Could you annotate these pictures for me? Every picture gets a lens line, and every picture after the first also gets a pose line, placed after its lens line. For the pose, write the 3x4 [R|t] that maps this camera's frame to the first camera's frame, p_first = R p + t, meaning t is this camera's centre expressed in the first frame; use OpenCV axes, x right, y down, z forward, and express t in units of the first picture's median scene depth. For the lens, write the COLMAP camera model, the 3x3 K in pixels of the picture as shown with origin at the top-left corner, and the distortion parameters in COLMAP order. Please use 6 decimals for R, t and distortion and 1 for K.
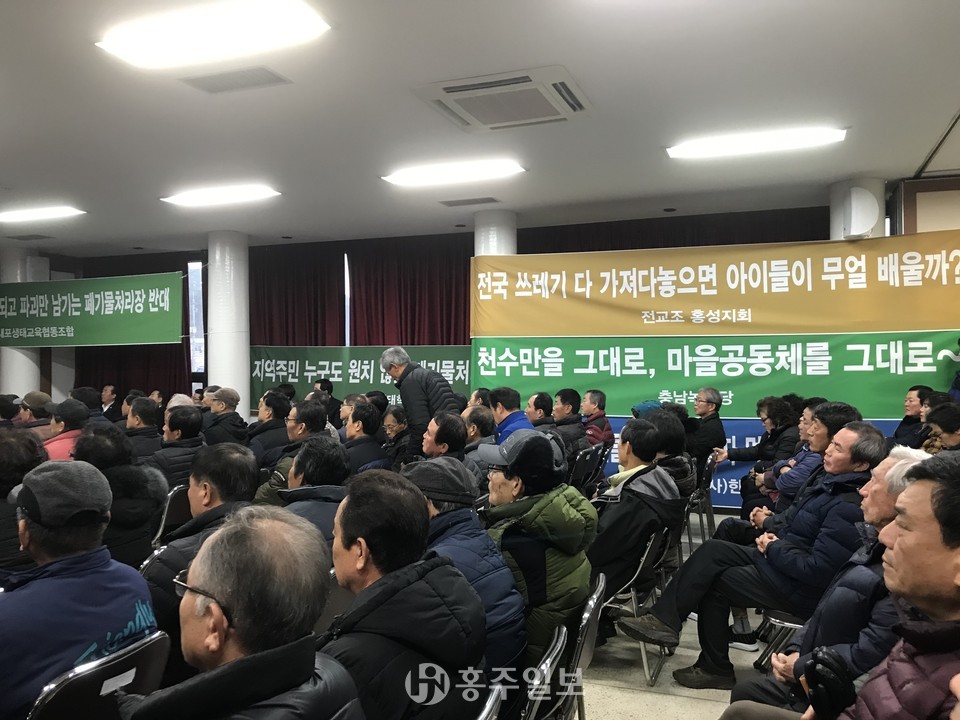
lens RADIAL K [[801.6, 0, 480.0], [0, 801.6, 360.0], [0, 0, 1]] dist [0.006699, -0.006881]
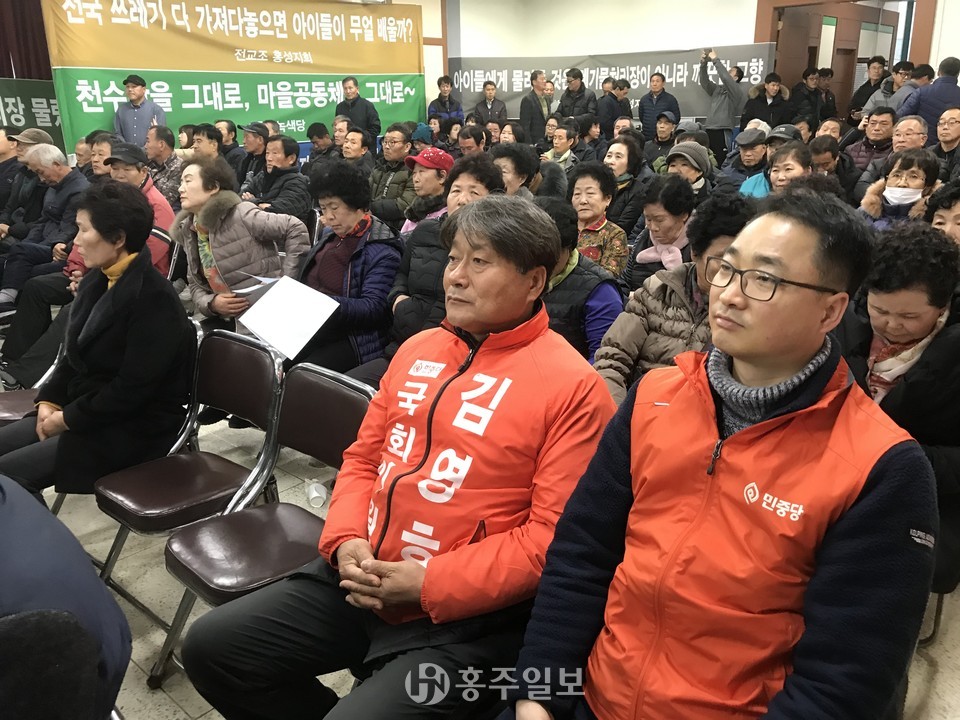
lens RADIAL K [[795.9, 0, 480.0], [0, 795.9, 360.0], [0, 0, 1]] dist [-0.011893, 0.050887]
pose [[0.355560, -0.293550, 0.887359, -0.816334], [0.012914, 0.950851, 0.309380, 0.013511], [-0.934564, -0.098543, 0.341876, 0.258098]]
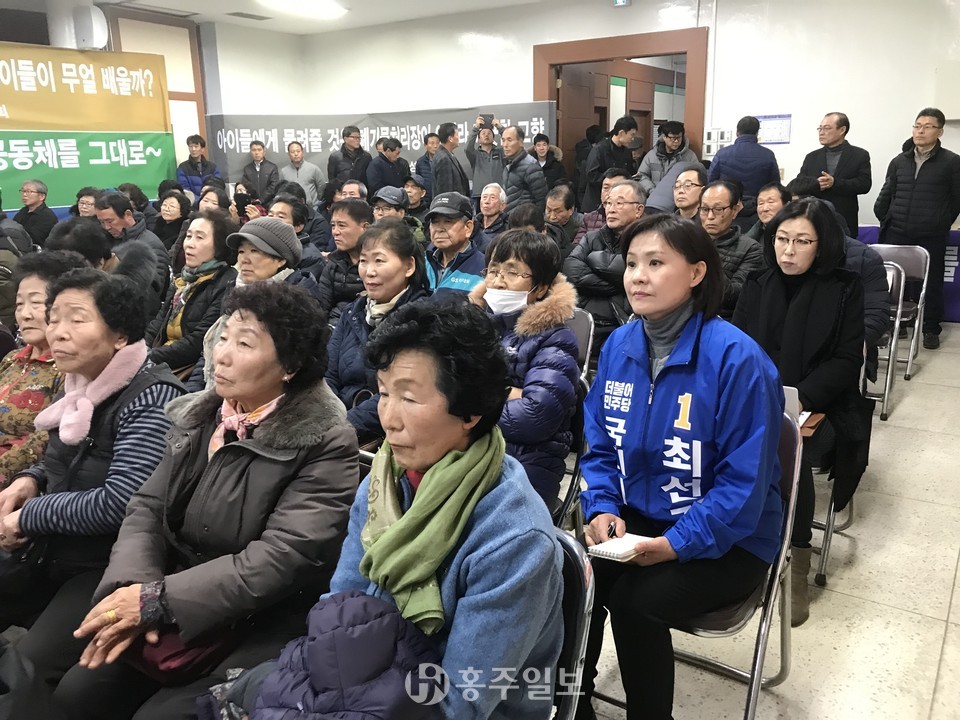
lens RADIAL K [[801.6, 0, 480.0], [0, 801.6, 360.0], [0, 0, 1]] dist [0.006699, -0.006881]
pose [[0.218701, -0.234860, 0.947106, -0.594239], [0.011785, 0.971168, 0.238106, 0.018104], [-0.975721, -0.040912, 0.215163, 0.141545]]
